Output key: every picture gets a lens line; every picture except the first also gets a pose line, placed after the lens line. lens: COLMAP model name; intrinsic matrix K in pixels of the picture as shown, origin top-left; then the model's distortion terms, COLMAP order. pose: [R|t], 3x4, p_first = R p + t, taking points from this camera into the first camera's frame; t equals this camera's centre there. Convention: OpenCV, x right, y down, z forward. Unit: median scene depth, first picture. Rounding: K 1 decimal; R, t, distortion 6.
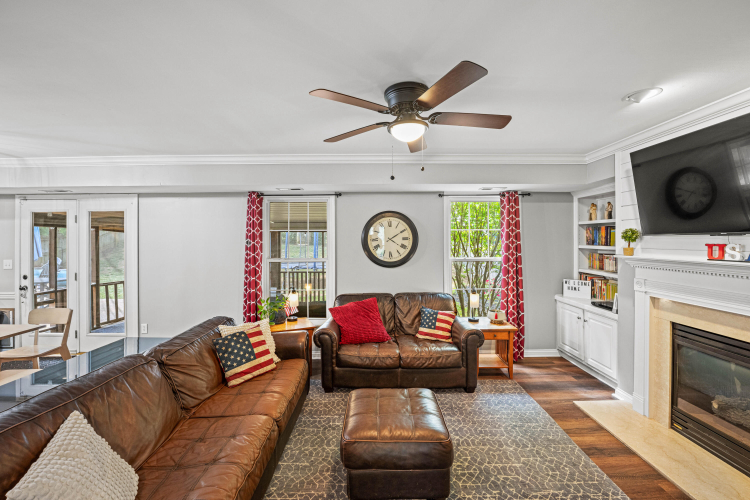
lens RADIAL K [[307.1, 0, 376.1], [0, 307.1, 239.9], [0, 0, 1]] dist [-0.024104, 0.001828]
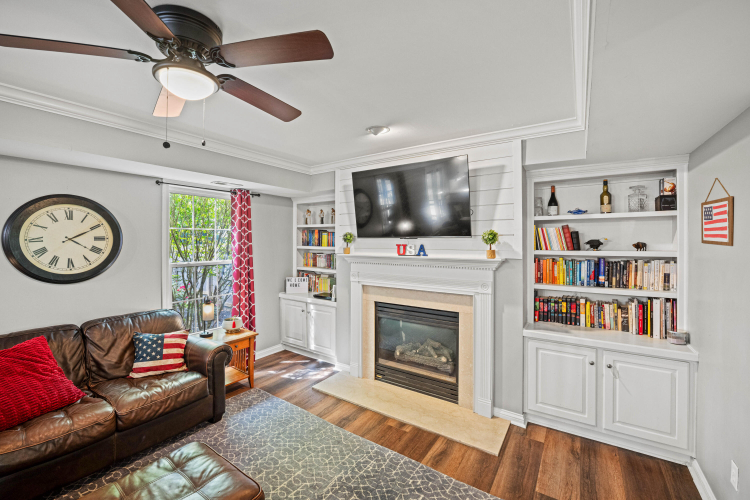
lens RADIAL K [[307.1, 0, 369.2], [0, 307.1, 240.0], [0, 0, 1]] dist [-0.024104, 0.001828]
pose [[0.575705, 0.006970, 0.817628, -0.121520], [-0.003952, 0.999976, -0.005742, 0.000783], [-0.817648, 0.000074, 0.575719, 0.150151]]
